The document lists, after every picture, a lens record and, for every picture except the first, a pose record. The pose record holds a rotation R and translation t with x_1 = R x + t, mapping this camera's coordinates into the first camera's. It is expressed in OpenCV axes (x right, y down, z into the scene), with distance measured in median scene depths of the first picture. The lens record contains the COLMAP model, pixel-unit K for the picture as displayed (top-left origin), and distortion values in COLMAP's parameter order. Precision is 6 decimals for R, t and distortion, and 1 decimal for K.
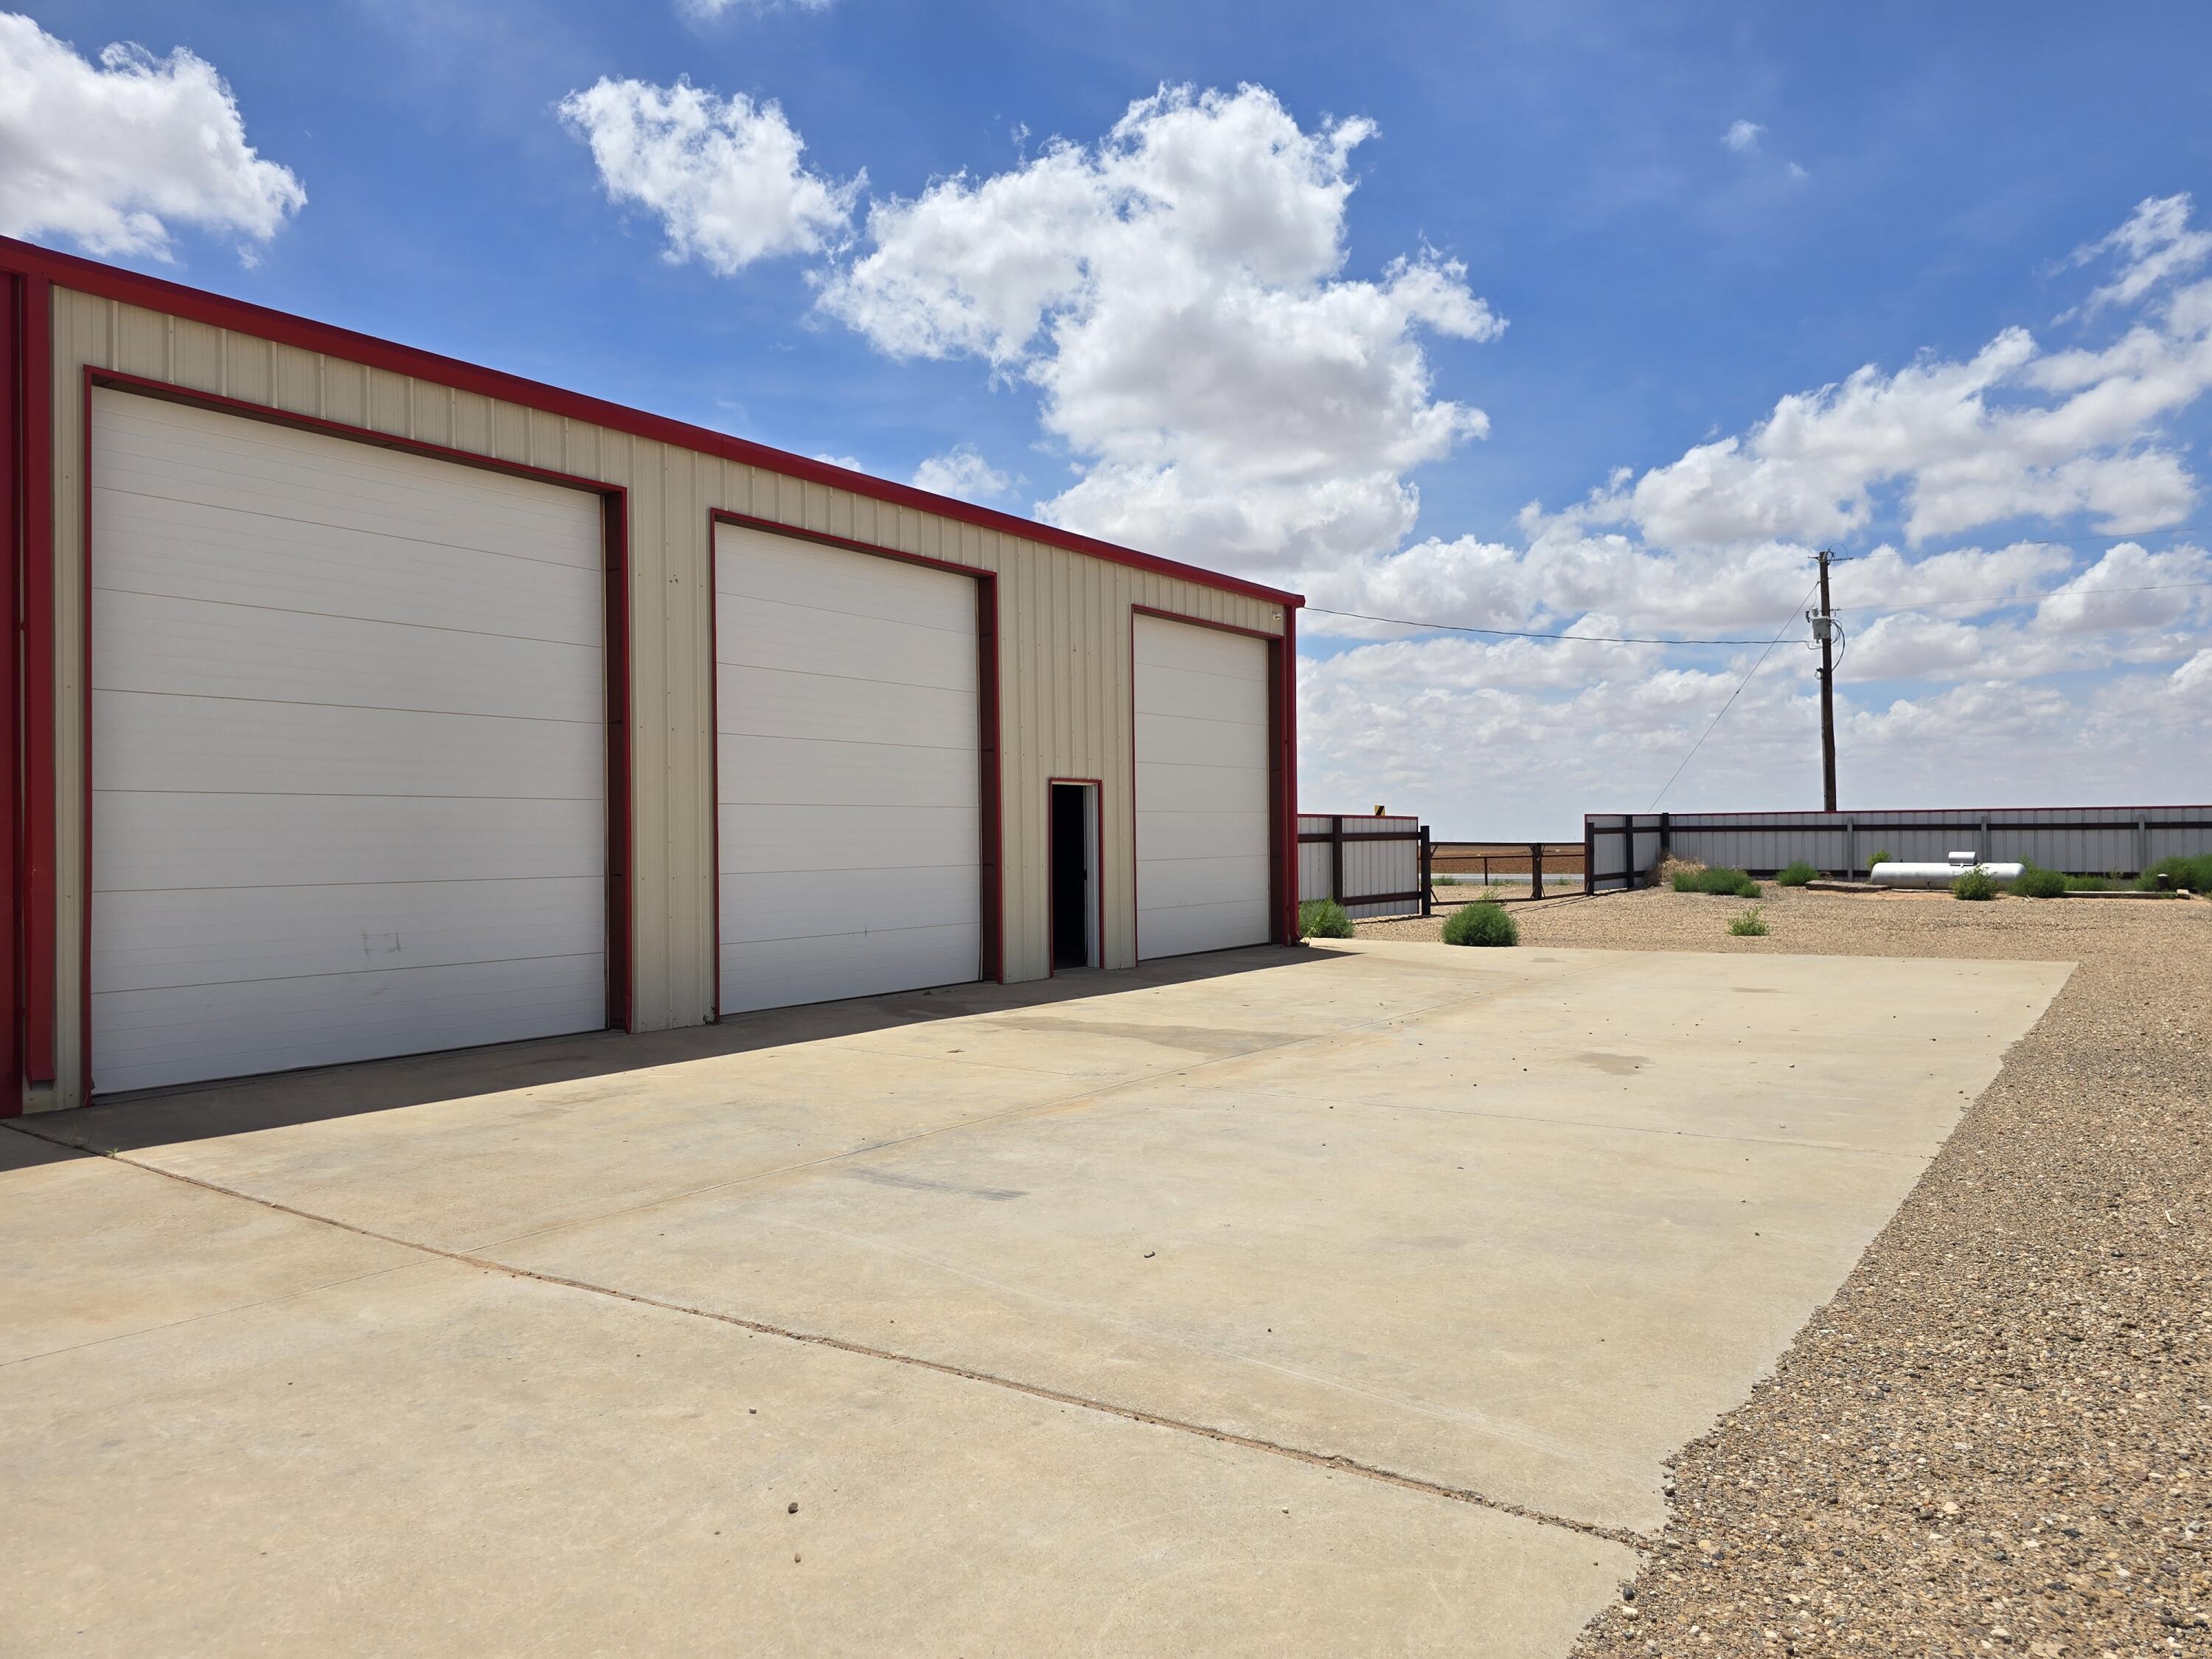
lens RADIAL K [[1492.3, 0, 1142.5], [0, 1492.3, 841.9], [0, 0, 1]] dist [0.067402, -0.049975]
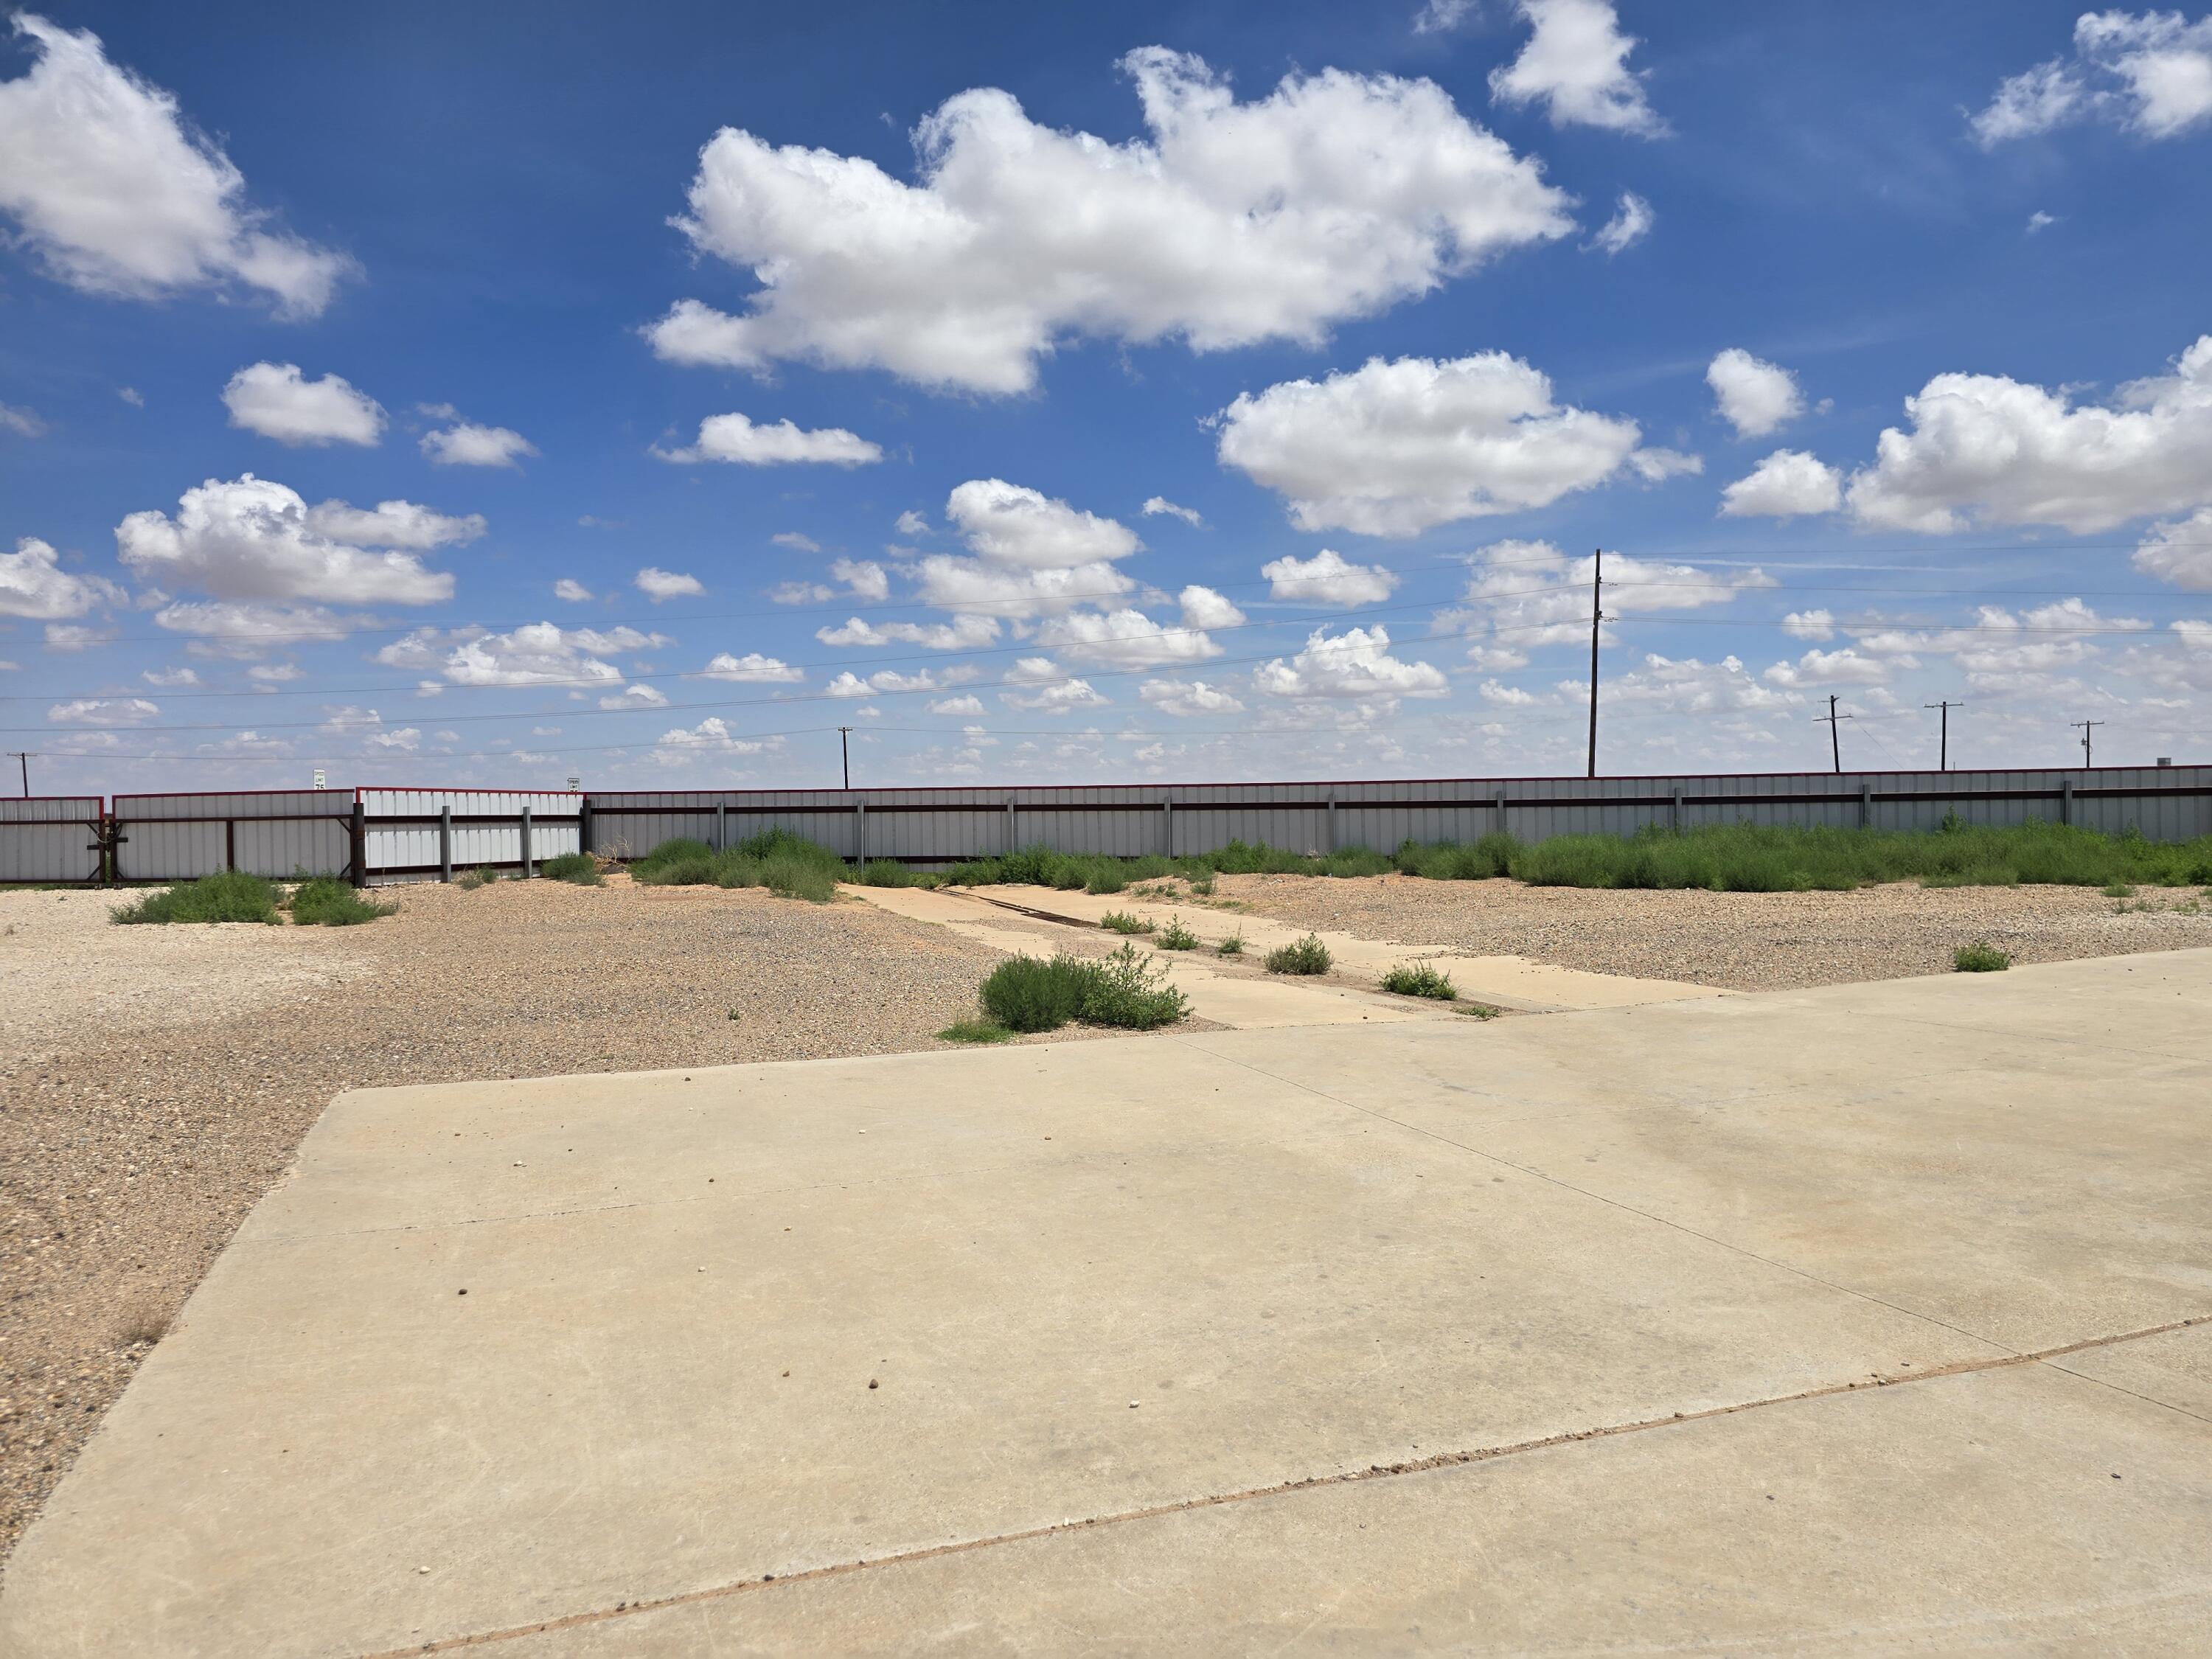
lens RADIAL K [[1464.4, 0, 1116.5], [0, 1464.4, 842.2], [0, 0, 1]] dist [0.057125, -0.056997]
pose [[-0.560171, 0.038919, -0.827462, 0.292050], [0.020594, 0.999241, 0.033056, 0.010662], [0.828121, 0.001476, -0.560548, 0.951952]]
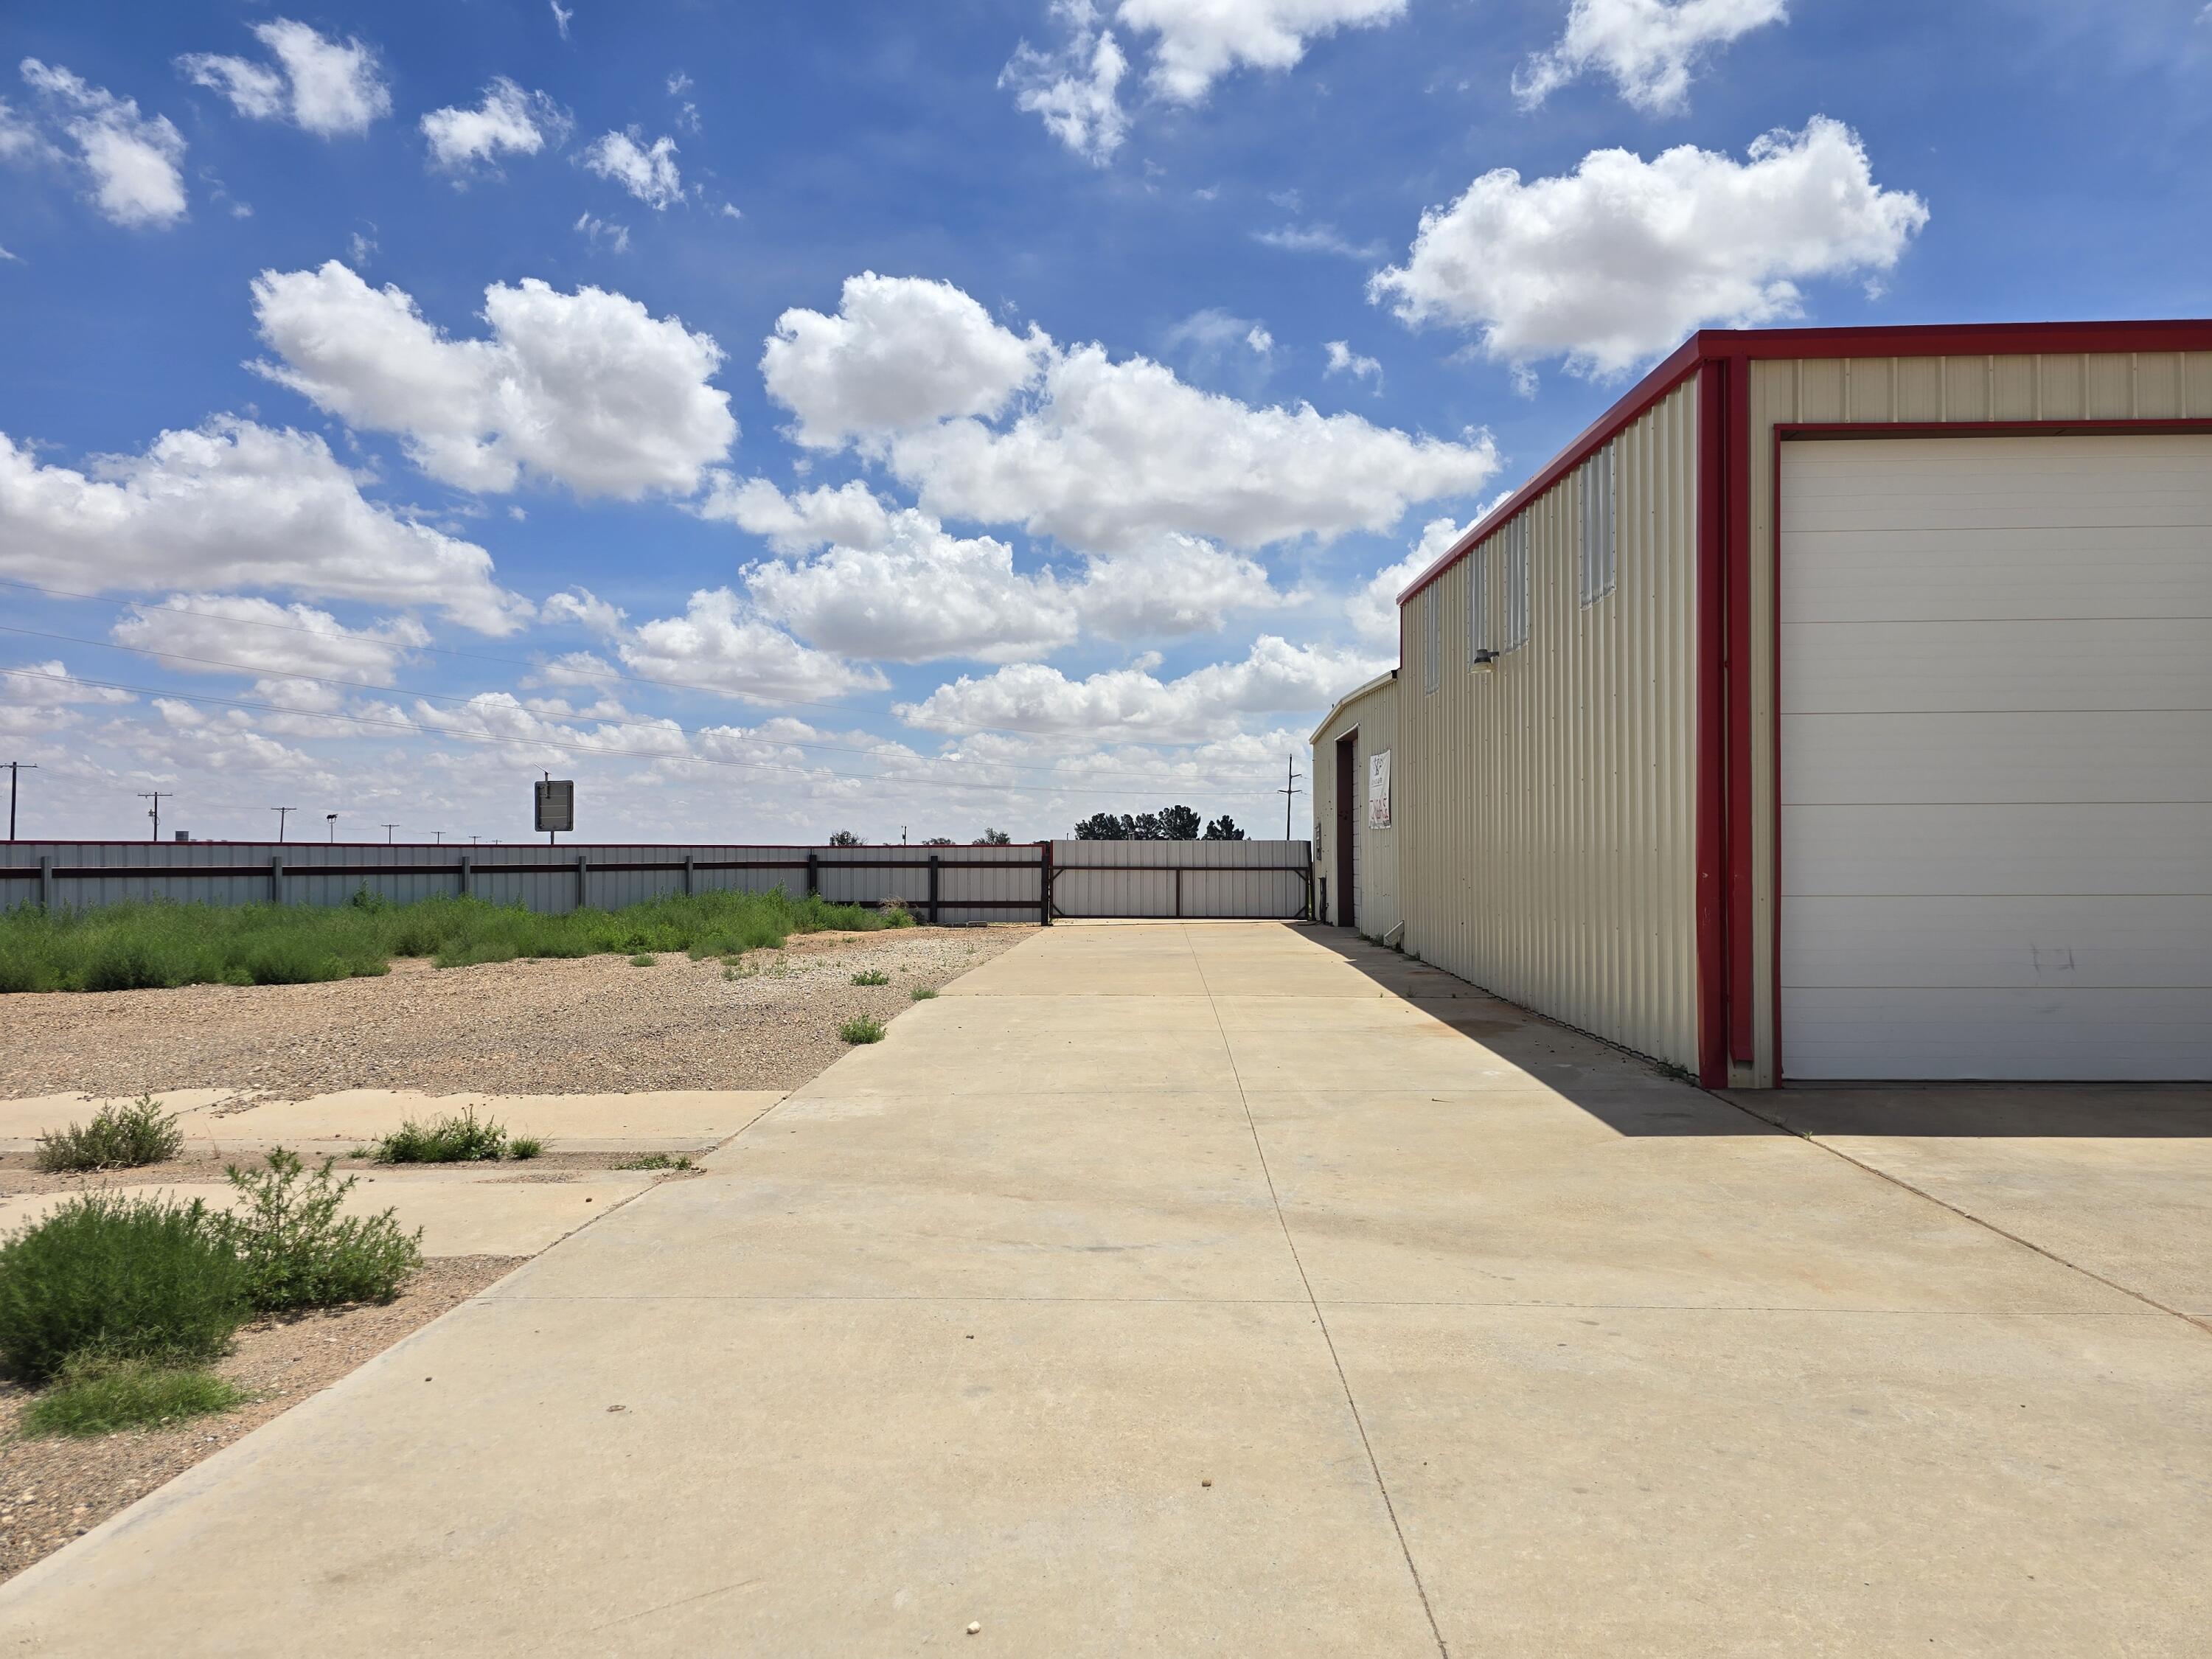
lens RADIAL K [[1500.7, 0, 1106.0], [0, 1500.7, 829.5], [0, 0, 1]] dist [0.054922, -0.054824]
pose [[0.544010, -0.008184, -0.839039, -0.040130], [-0.003996, 0.999916, -0.012345, 0.000400], [0.839069, 0.010069, 0.543931, -0.018775]]
